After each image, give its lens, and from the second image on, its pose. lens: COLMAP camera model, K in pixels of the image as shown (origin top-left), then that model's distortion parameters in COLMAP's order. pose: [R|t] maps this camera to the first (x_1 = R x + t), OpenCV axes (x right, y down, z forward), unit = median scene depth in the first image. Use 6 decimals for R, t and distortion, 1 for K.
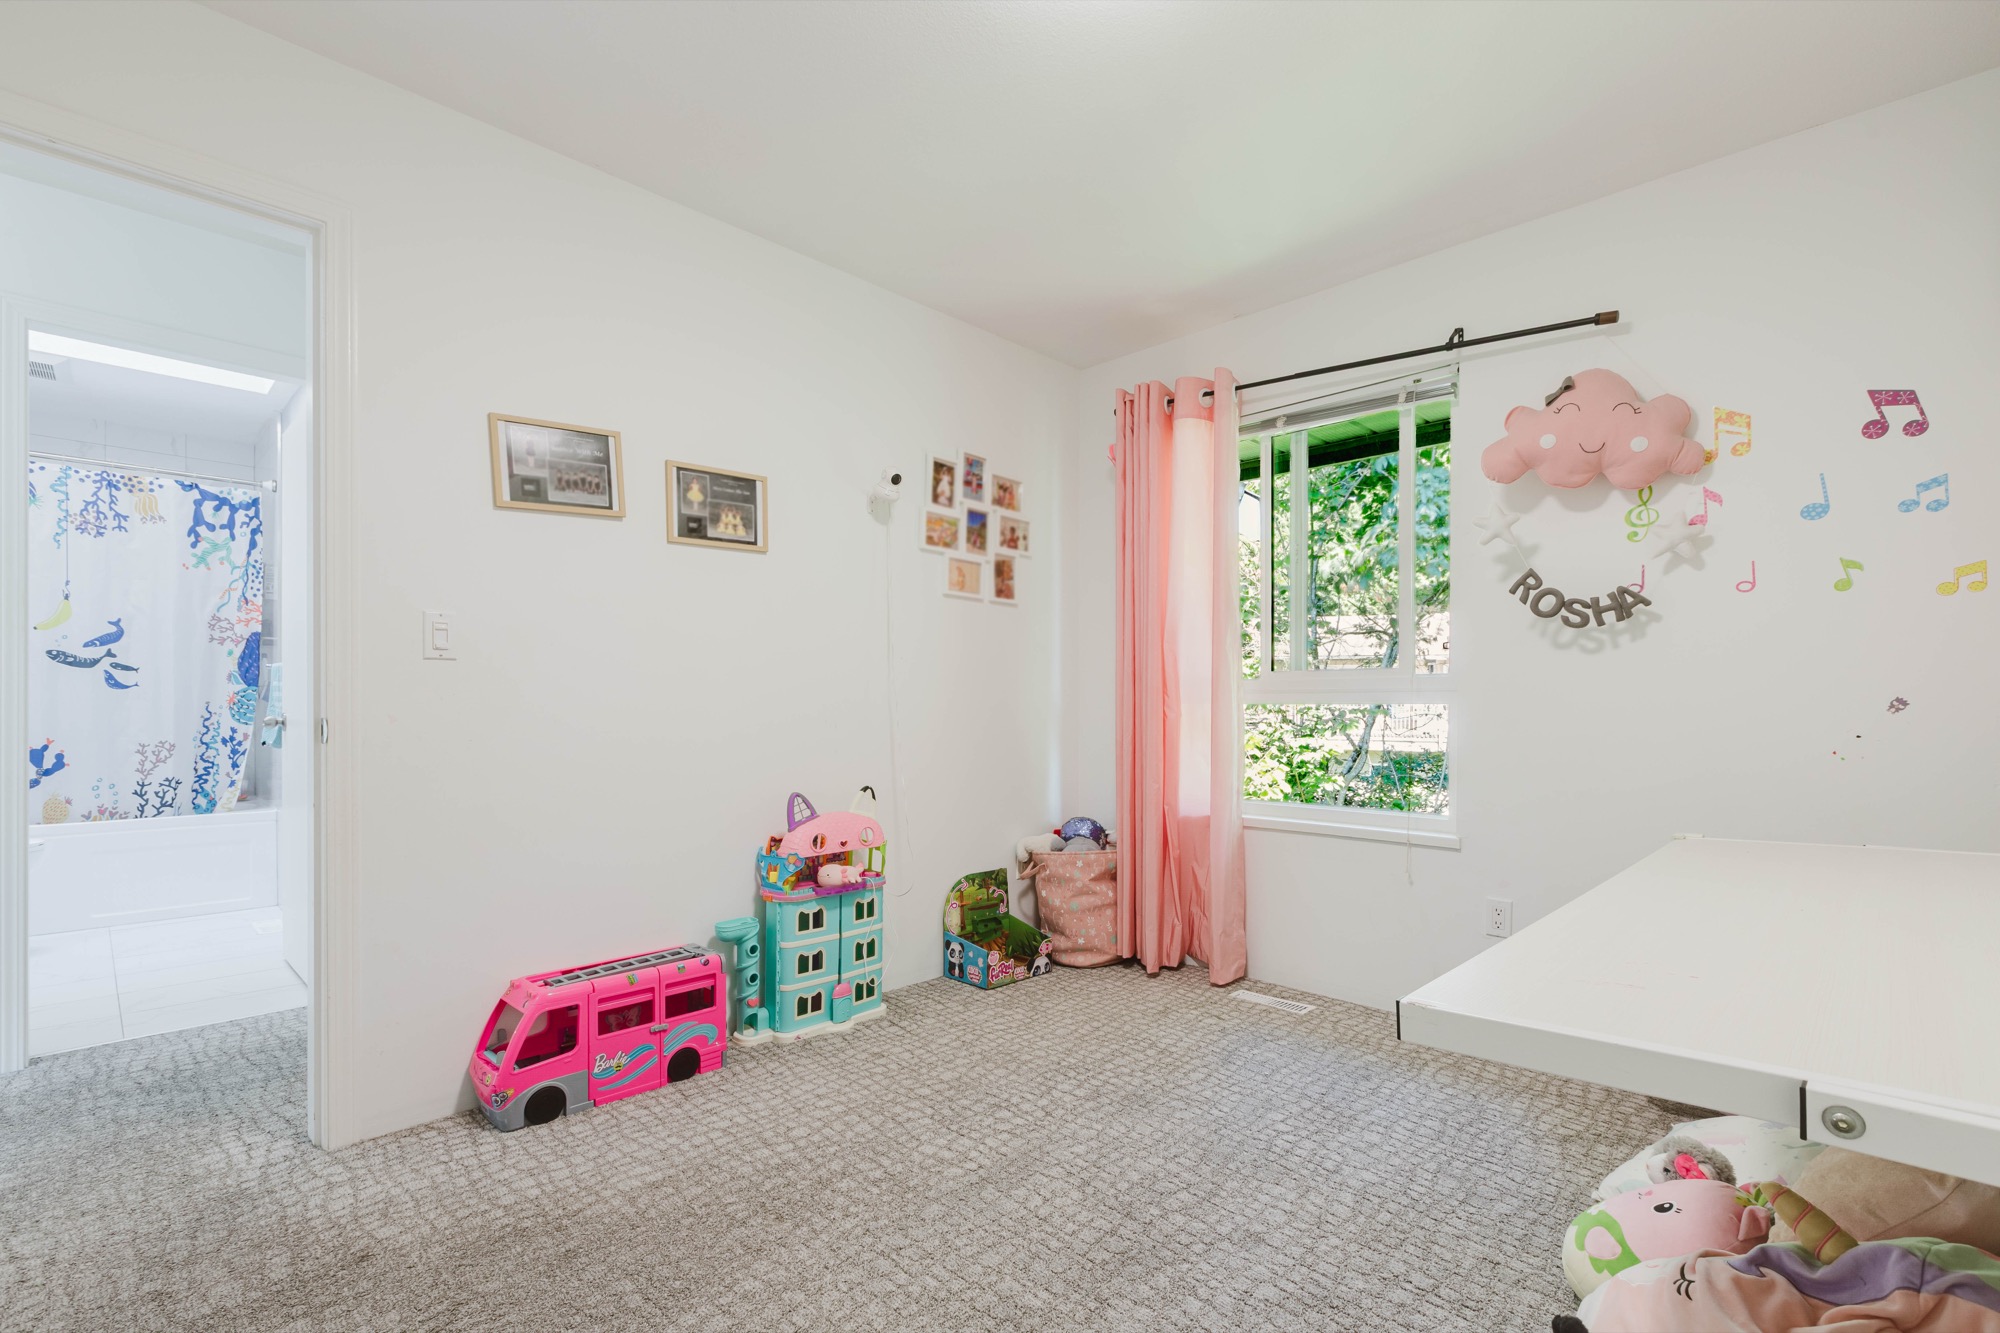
lens RADIAL K [[908.1, 0, 998.2], [0, 908.1, 713.7], [0, 0, 1]] dist [0.004160, -0.001741]
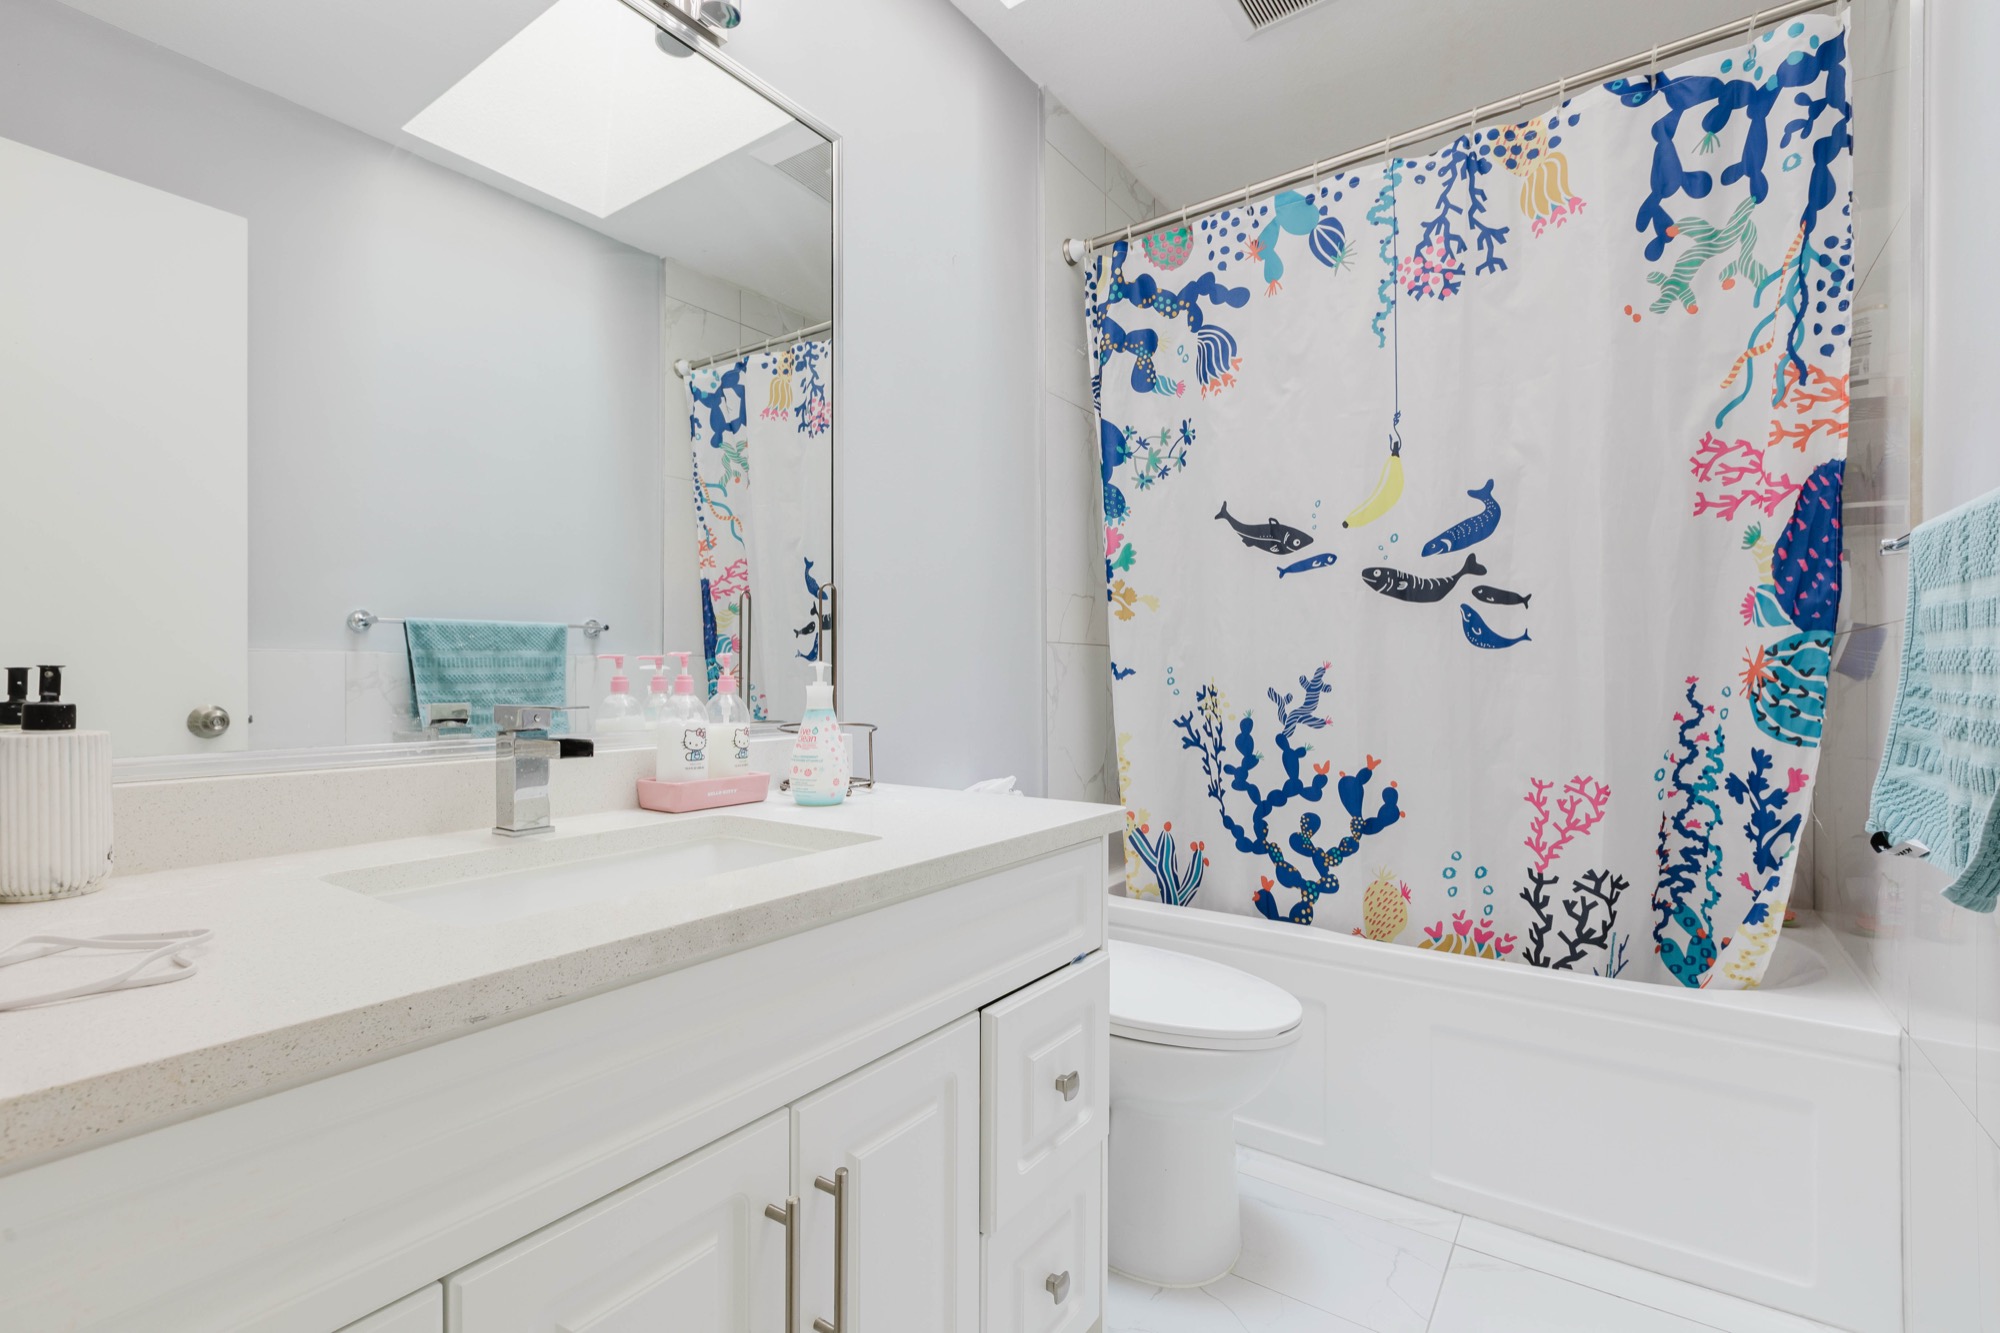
lens RADIAL K [[908.1, 0, 997.6], [0, 908.1, 673.2], [0, 0, 1]] dist [0.004160, -0.001741]
pose [[0.166205, -0.002205, -0.986089, -0.546321], [-0.004083, 0.999987, -0.002924, -0.012307], [0.986083, 0.004513, 0.166194, 0.654950]]
